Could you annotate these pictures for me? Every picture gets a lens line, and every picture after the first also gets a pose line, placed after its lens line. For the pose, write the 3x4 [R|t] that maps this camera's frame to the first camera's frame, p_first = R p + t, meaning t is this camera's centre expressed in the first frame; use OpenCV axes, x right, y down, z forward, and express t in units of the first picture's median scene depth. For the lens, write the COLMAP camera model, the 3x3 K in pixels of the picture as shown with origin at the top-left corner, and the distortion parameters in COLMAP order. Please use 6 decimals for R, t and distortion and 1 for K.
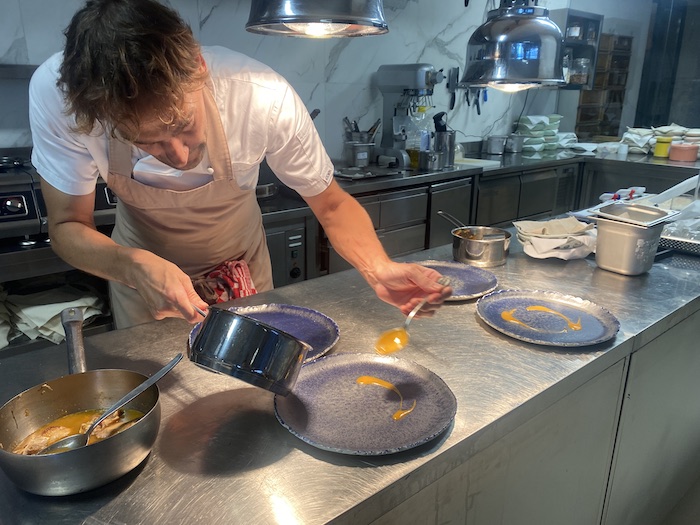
lens RADIAL K [[533.4, 0, 350.0], [0, 533.4, 265.5], [0, 0, 1]] dist [0.025392, -0.025458]
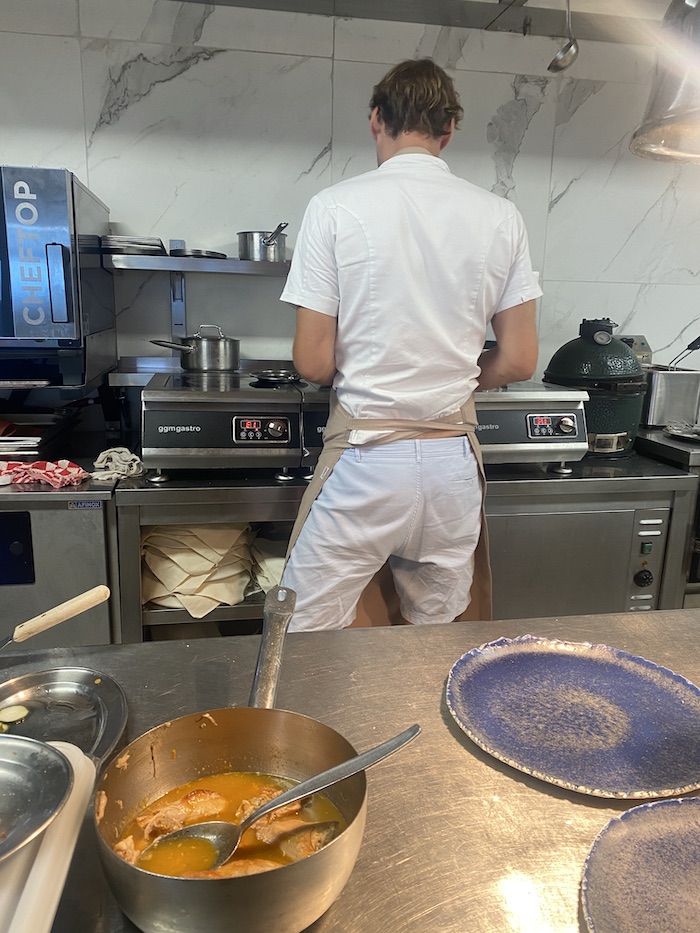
lens RADIAL K [[711.0, 0, 335.8], [0, 711.0, 462.2], [0, 0, 1]] dist [0.025392, -0.025458]
pose [[0.863473, 0.118641, -0.490243, -0.026803], [-0.167012, 0.984367, -0.055940, -0.017375], [0.475942, 0.130179, 0.869789, 0.122107]]
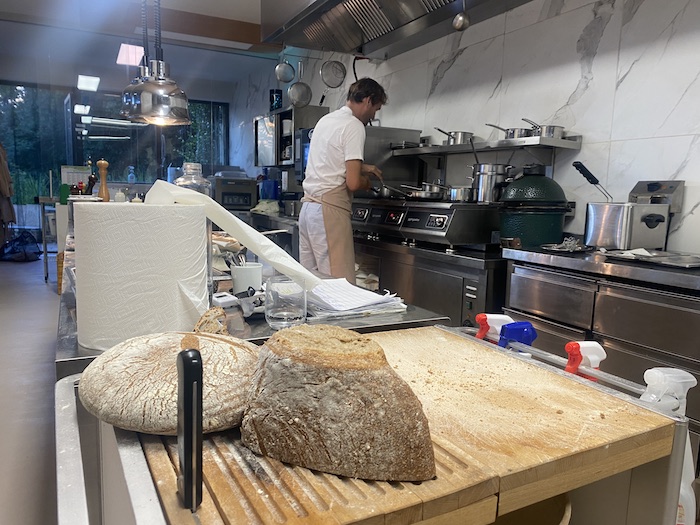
lens RADIAL K [[533.4, 0, 349.9], [0, 533.4, 266.8], [0, 0, 1]] dist [0.025392, -0.025458]
pose [[-0.237144, 0.126322, -0.963227, 1.161155], [-0.319939, 0.926042, 0.200214, -0.280090], [0.917280, 0.355653, -0.179191, 1.254760]]
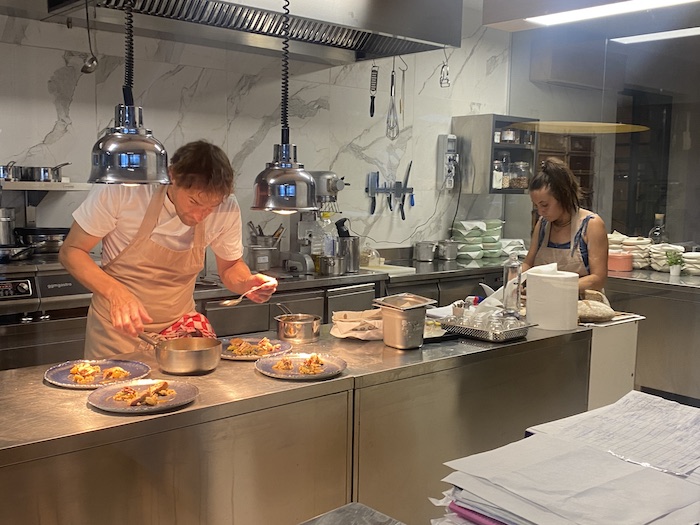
lens RADIAL K [[760.2, 0, 355.8], [0, 760.2, 275.2], [0, 0, 1]] dist [0.041721, 0.000000]
pose [[0.999583, 0.009461, 0.027283, 0.273266], [-0.004152, 0.982070, -0.188473, 0.144535], [-0.028577, 0.188281, 0.981699, -0.635423]]
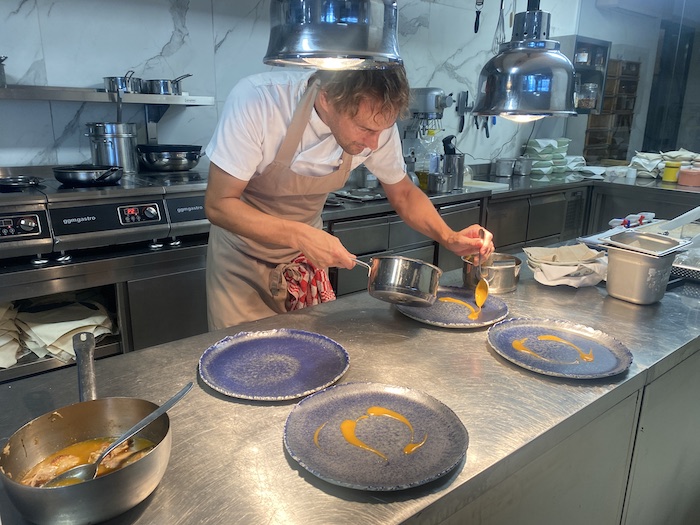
lens RADIAL K [[533.4, 0, 351.3], [0, 533.4, 261.5], [0, 0, 1]] dist [0.025392, -0.025458]
pose [[0.999841, 0.014443, -0.010458, -0.004712], [-0.014849, 0.999096, -0.039833, -0.010265], [0.009873, 0.039982, 0.999152, -0.001037]]
